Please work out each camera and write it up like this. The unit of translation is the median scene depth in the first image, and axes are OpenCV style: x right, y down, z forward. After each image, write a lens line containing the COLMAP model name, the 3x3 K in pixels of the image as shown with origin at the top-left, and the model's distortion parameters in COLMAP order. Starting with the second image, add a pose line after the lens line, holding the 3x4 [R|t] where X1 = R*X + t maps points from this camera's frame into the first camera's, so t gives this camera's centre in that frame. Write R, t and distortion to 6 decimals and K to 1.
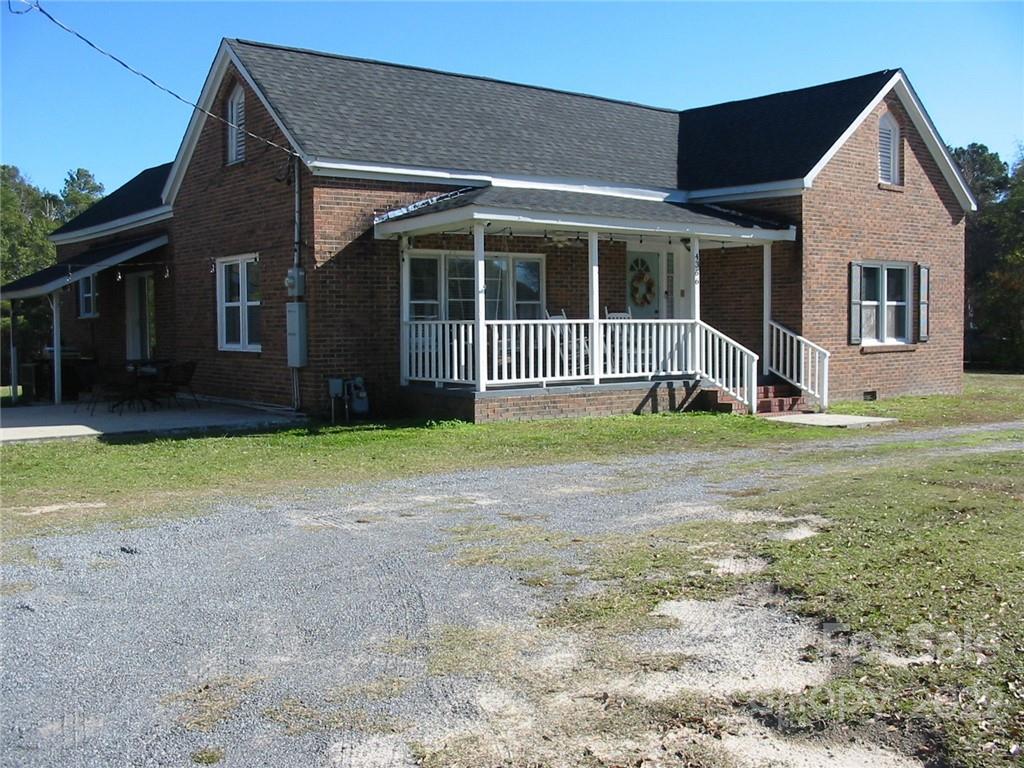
lens RADIAL K [[1069.2, 0, 512.0], [0, 1069.2, 384.0], [0, 0, 1]] dist [-0.169649, 0.231865]
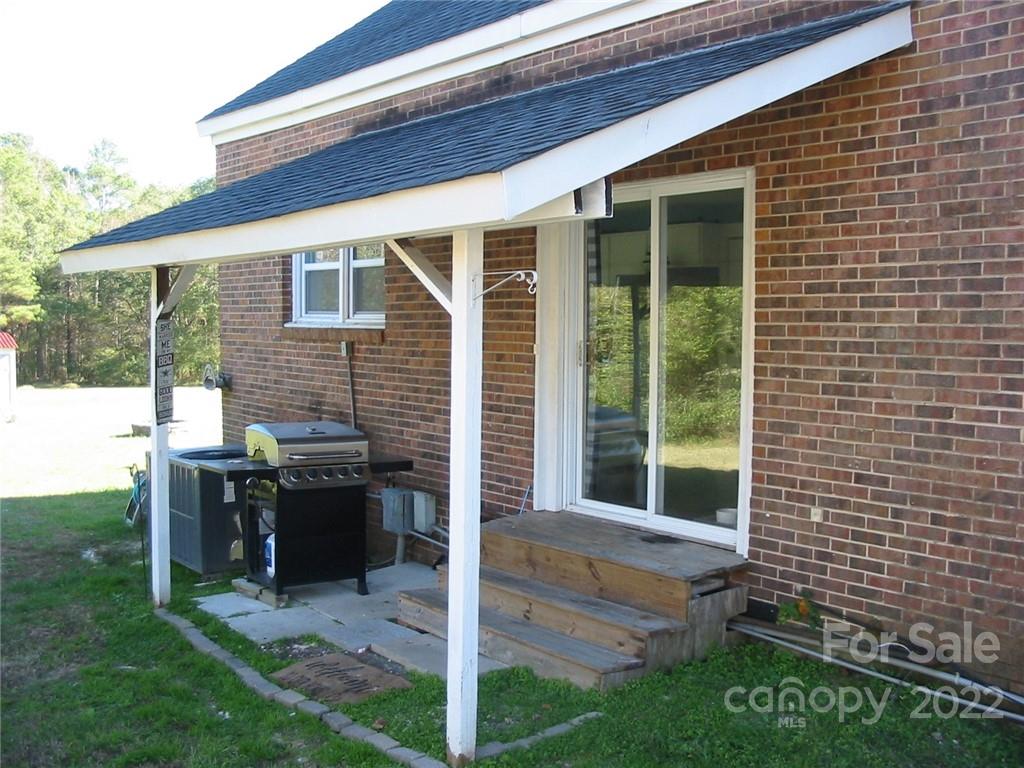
lens RADIAL K [[1069.2, 0, 512.0], [0, 1069.2, 384.0], [0, 0, 1]] dist [-0.169649, 0.231865]
pose [[0.999863, 0.016368, -0.002615, -0.477151], [-0.016352, 0.999848, 0.005975, -0.065204], [0.002713, -0.005932, 0.999979, 0.878361]]
